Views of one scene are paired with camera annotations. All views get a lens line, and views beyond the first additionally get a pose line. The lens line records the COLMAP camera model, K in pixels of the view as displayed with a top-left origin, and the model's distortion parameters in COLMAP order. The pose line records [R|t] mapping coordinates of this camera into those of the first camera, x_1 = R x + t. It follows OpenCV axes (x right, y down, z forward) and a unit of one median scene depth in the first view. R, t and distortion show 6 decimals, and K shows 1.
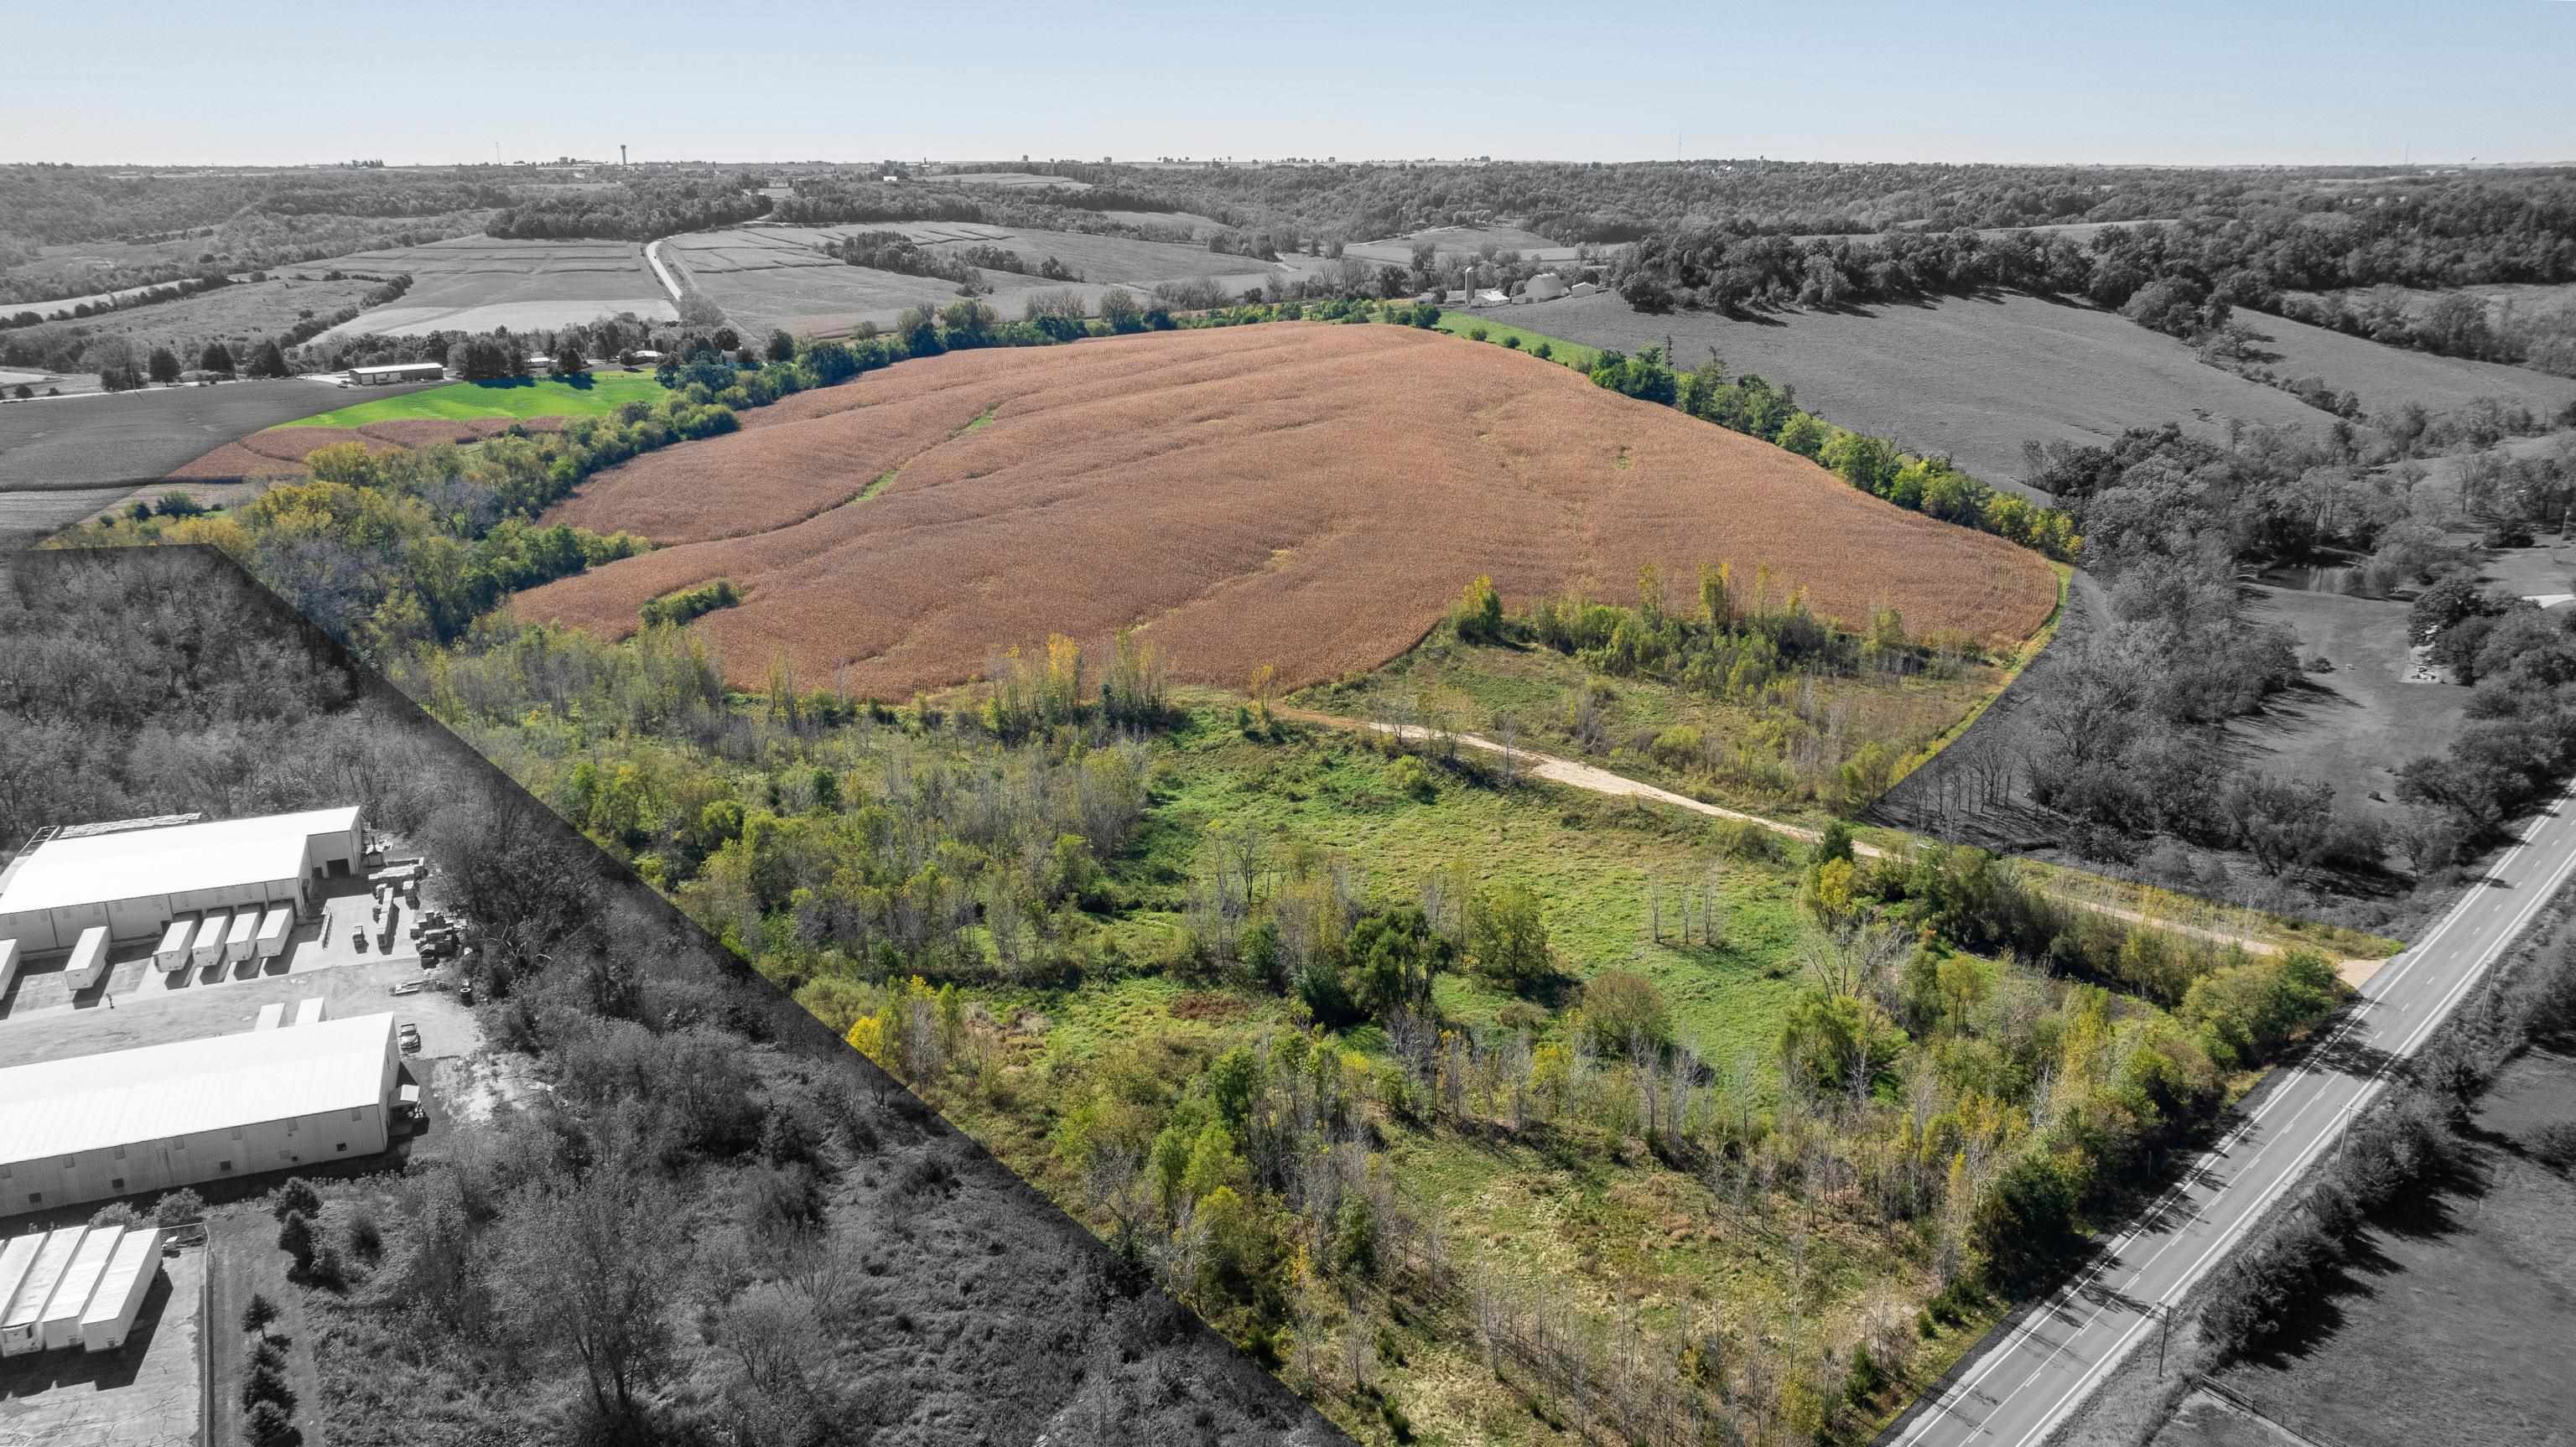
lens RADIAL K [[1855.2, 0, 1288.0], [0, 1855.2, 723.5], [0, 0, 1]] dist [-0.023853, 0.002969]
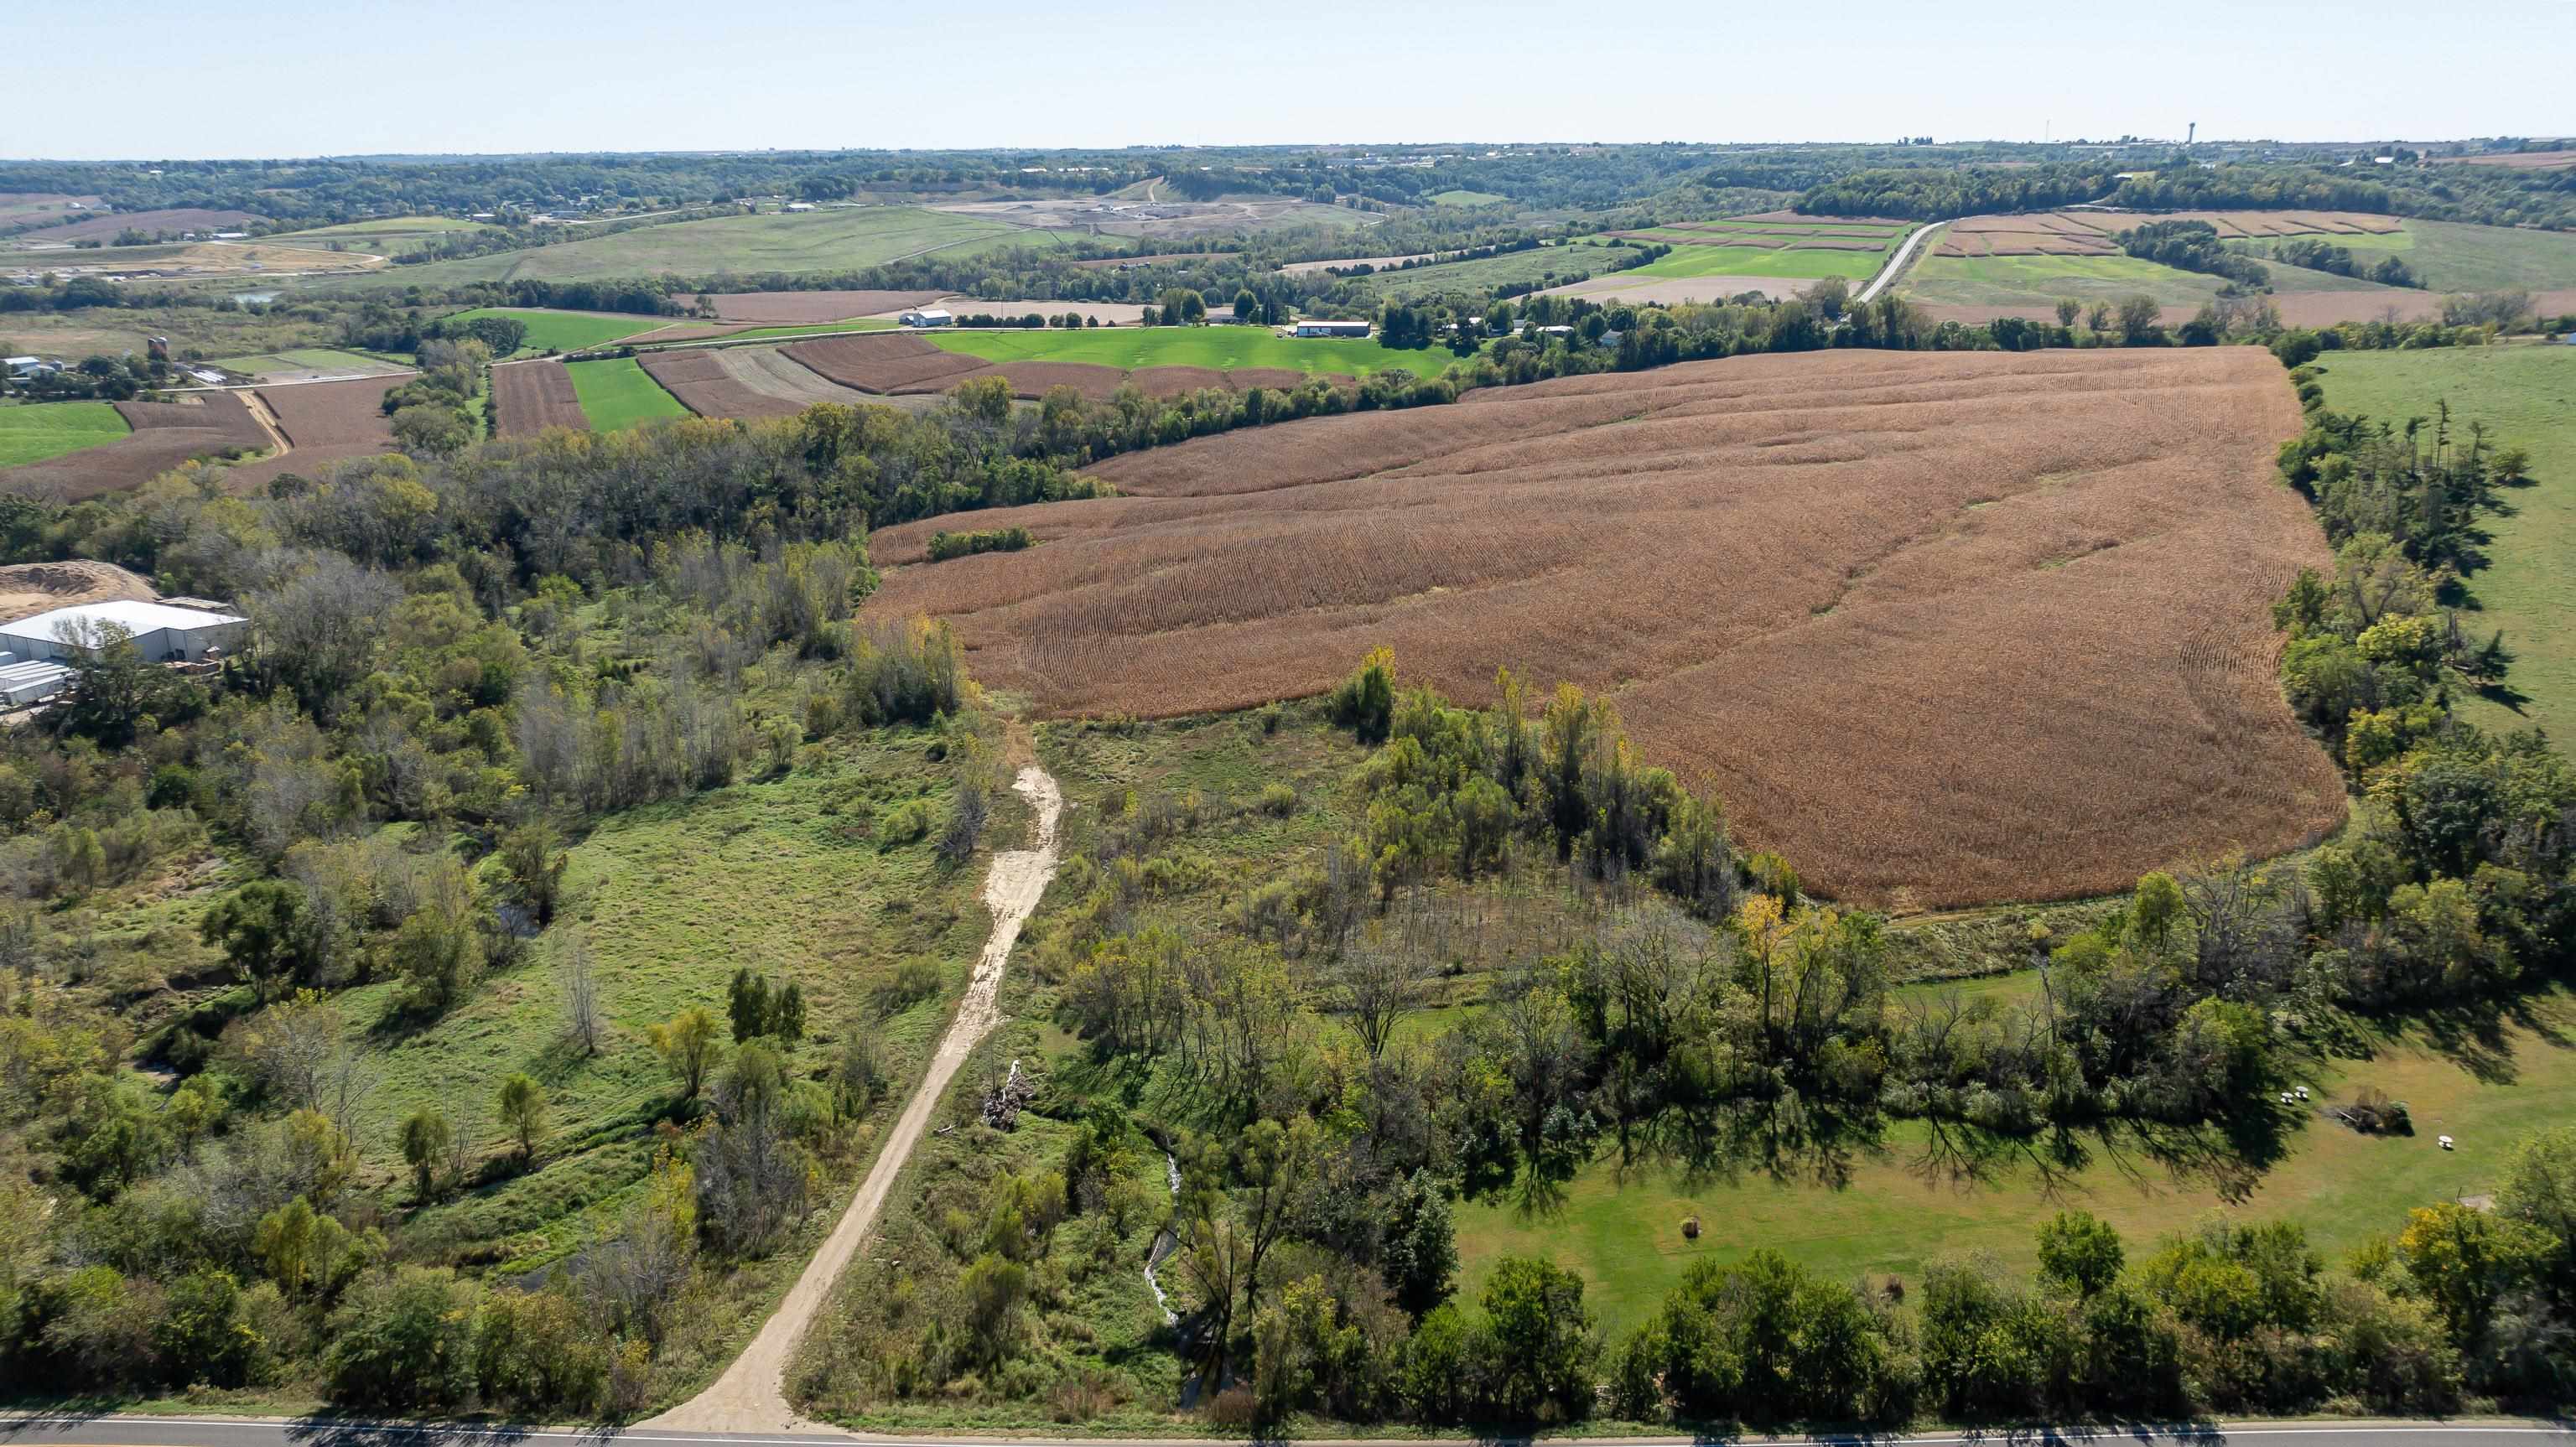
lens RADIAL K [[1855.2, 0, 1288.0], [0, 1855.2, 723.5], [0, 0, 1]] dist [-0.023853, 0.002969]
pose [[0.664106, 0.218556, -0.714980, 0.181704], [-0.210806, 0.972255, 0.101394, -0.032625], [0.717303, 0.083386, 0.691753, 0.110817]]
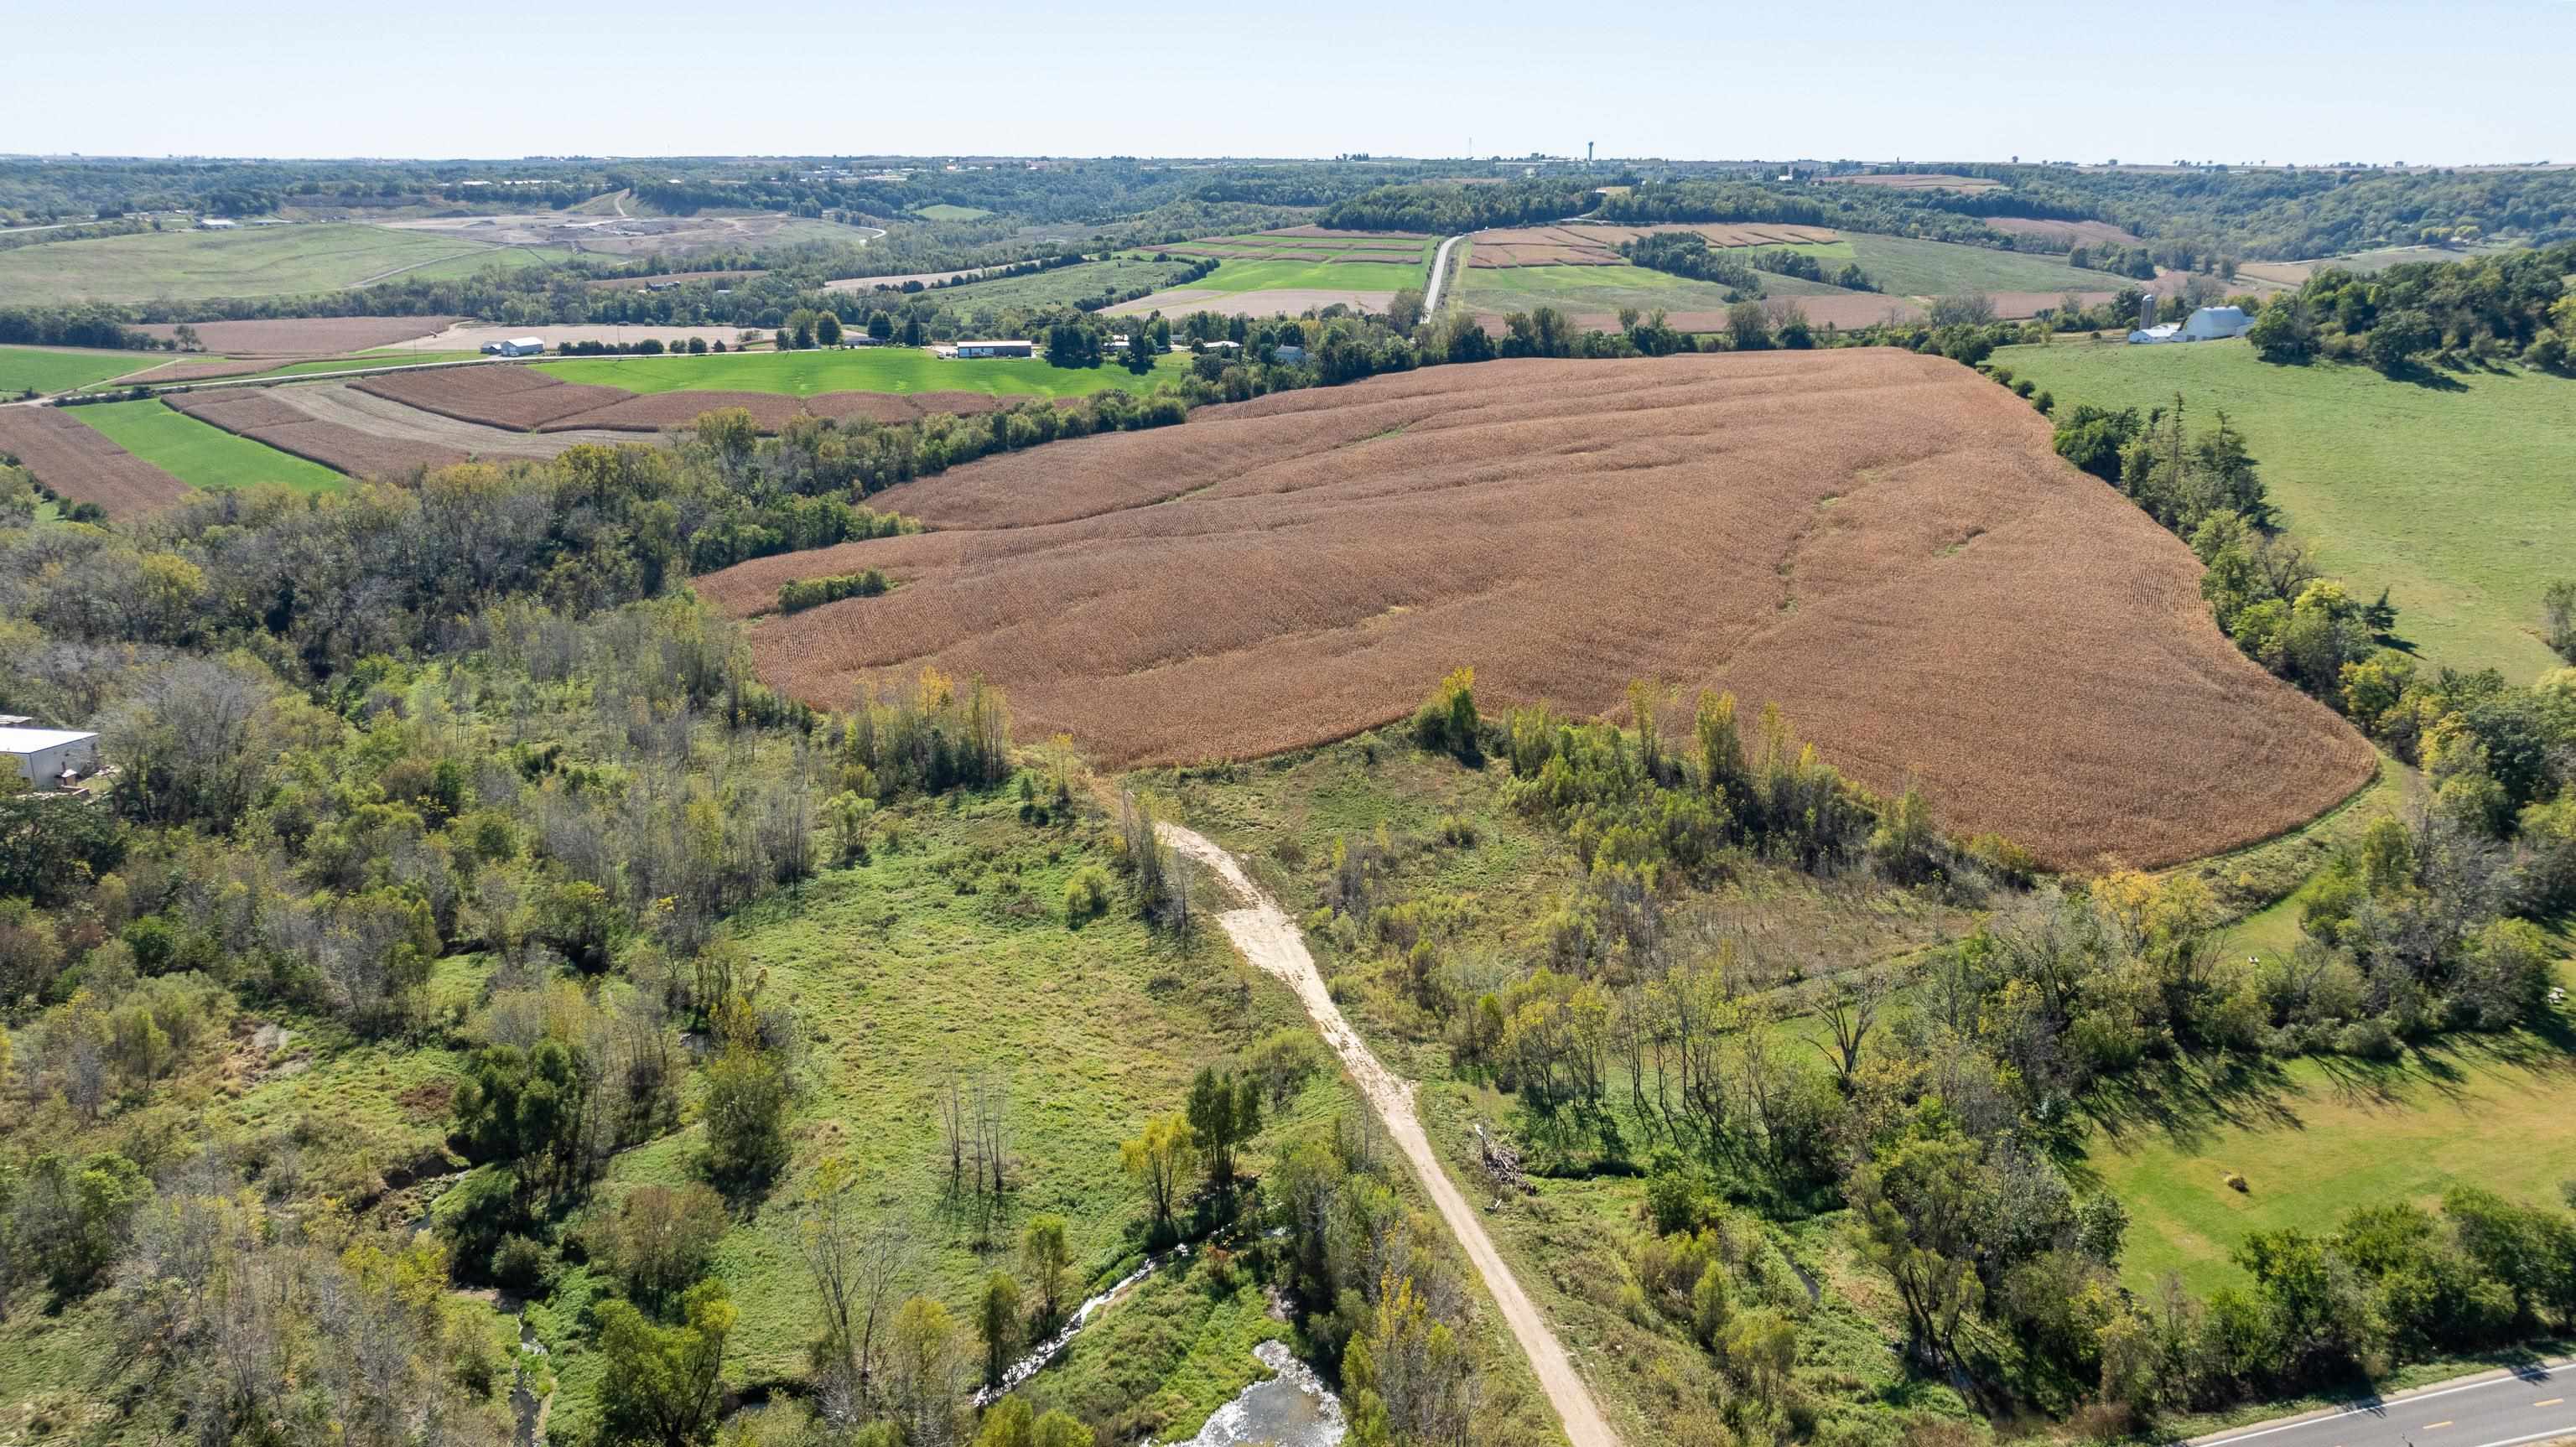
lens RADIAL K [[1855.2, 0, 1288.0], [0, 1855.2, 723.5], [0, 0, 1]] dist [-0.023853, 0.002969]
pose [[0.860213, 0.152325, -0.486653, 0.119503], [-0.151995, 0.987554, 0.040442, -0.020789], [0.486756, 0.039180, 0.872659, 0.067943]]
